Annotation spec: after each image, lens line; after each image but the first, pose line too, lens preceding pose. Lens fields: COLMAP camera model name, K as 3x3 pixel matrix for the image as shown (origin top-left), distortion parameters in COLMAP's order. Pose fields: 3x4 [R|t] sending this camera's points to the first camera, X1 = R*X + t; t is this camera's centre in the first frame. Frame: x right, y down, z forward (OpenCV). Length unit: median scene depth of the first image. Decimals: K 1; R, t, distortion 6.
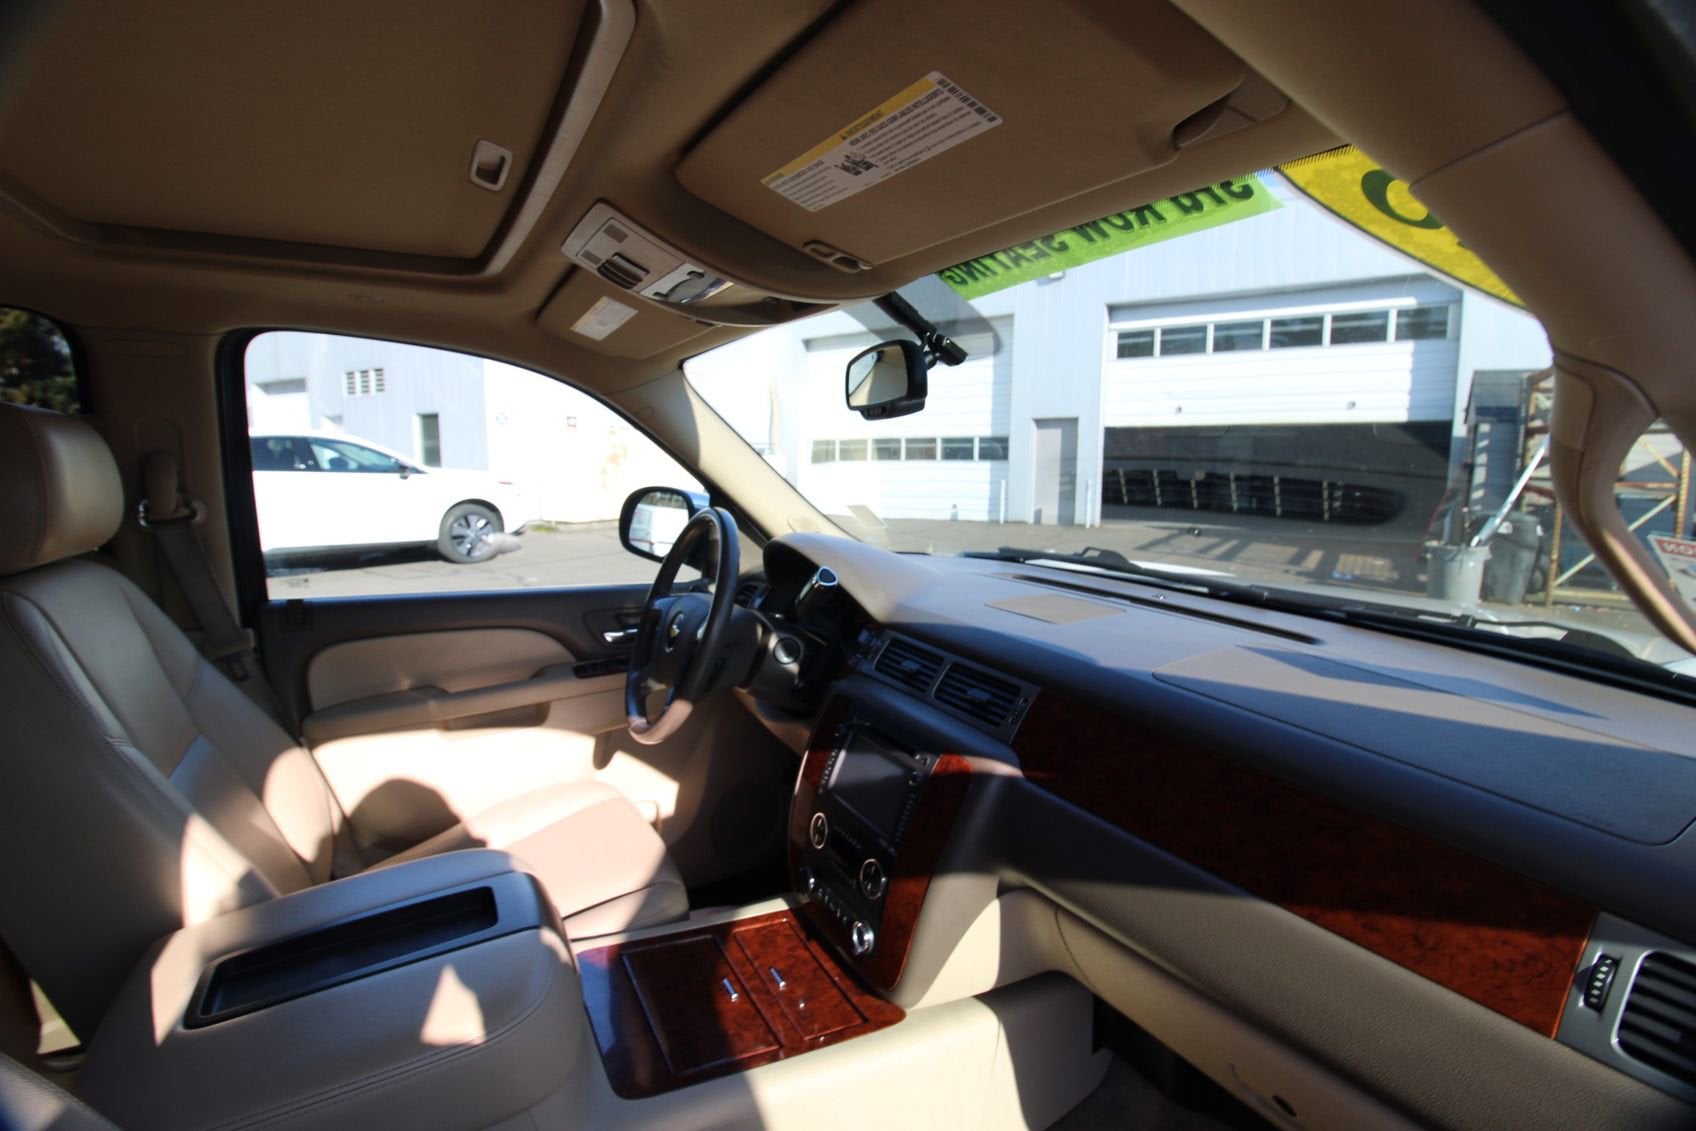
lens RADIAL K [[785.6, 0, 851.8], [0, 785.6, 544.0], [0, 0, 1]] dist [-0.002691, -0.011424]
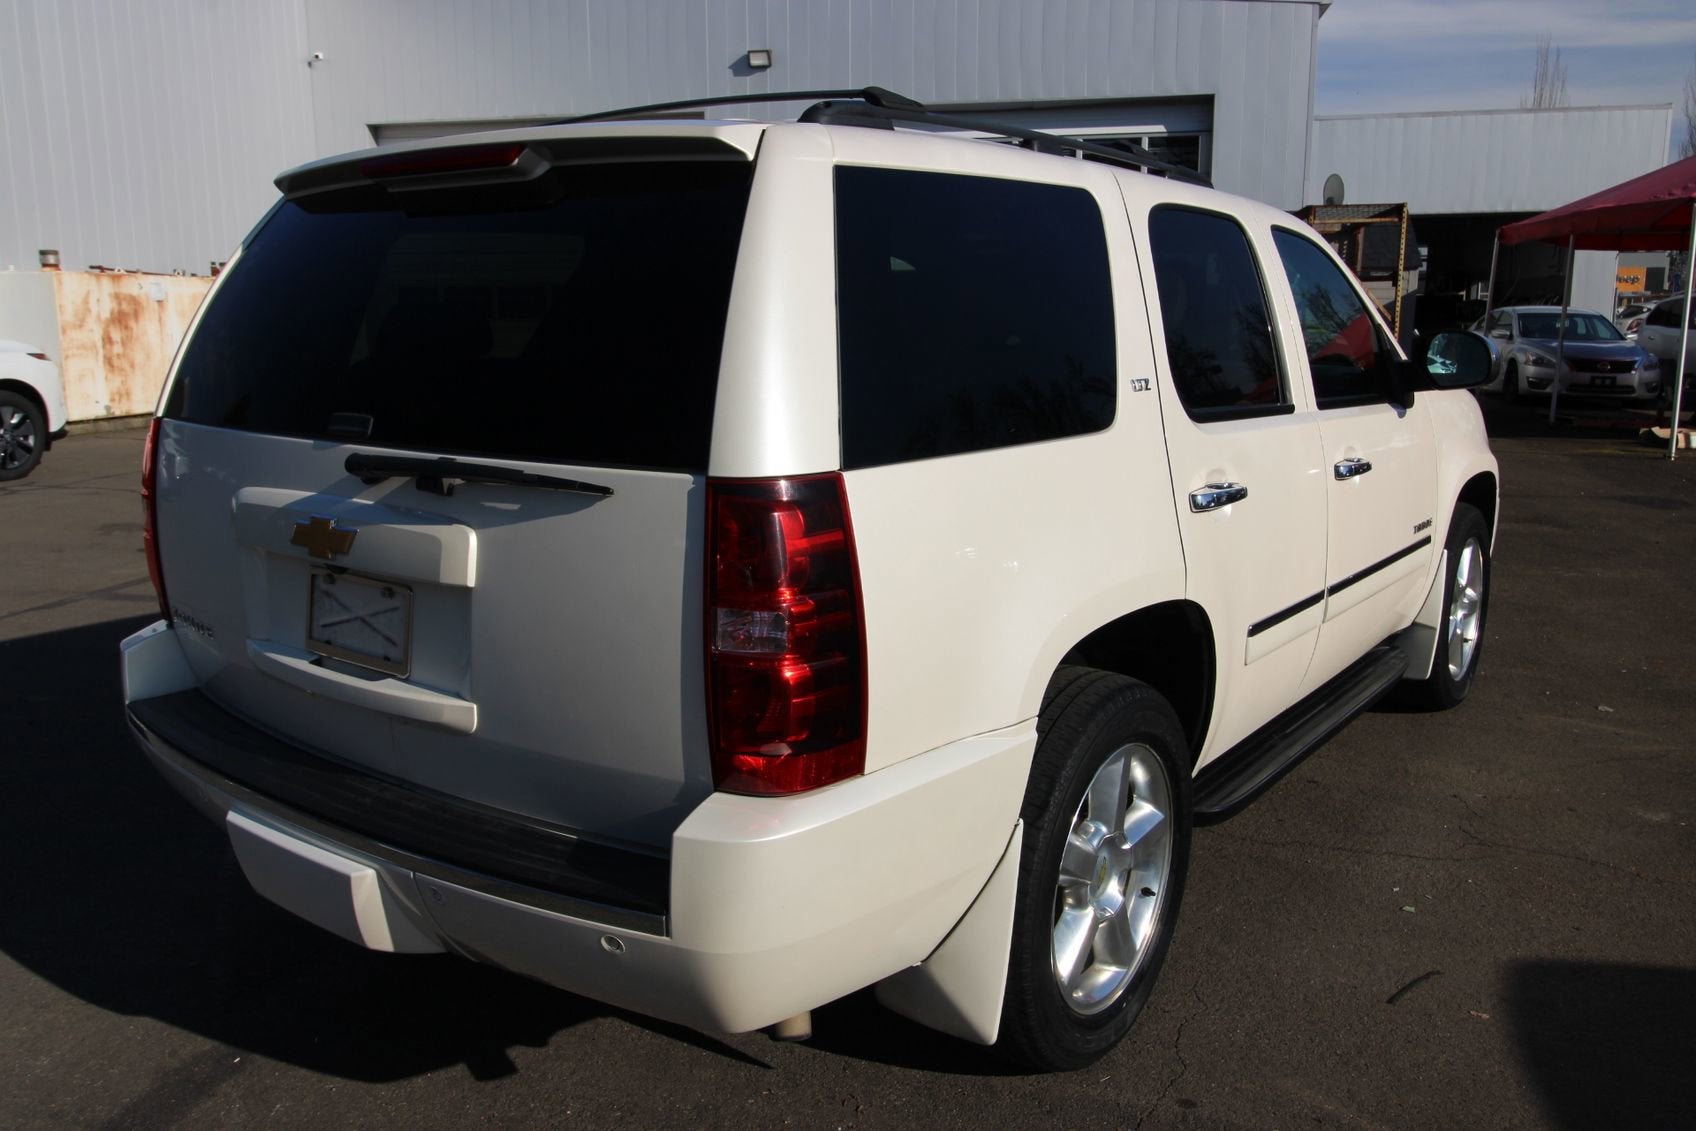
lens RADIAL K [[1288.5, 0, 859.7], [0, 1288.5, 547.1], [0, 0, 1]] dist [0.024257, -0.026521]
pose [[0.917474, -0.079557, 0.389760, -0.218321], [0.052759, 0.995477, 0.079005, 0.027951], [-0.394282, -0.051921, 0.917521, -0.239431]]
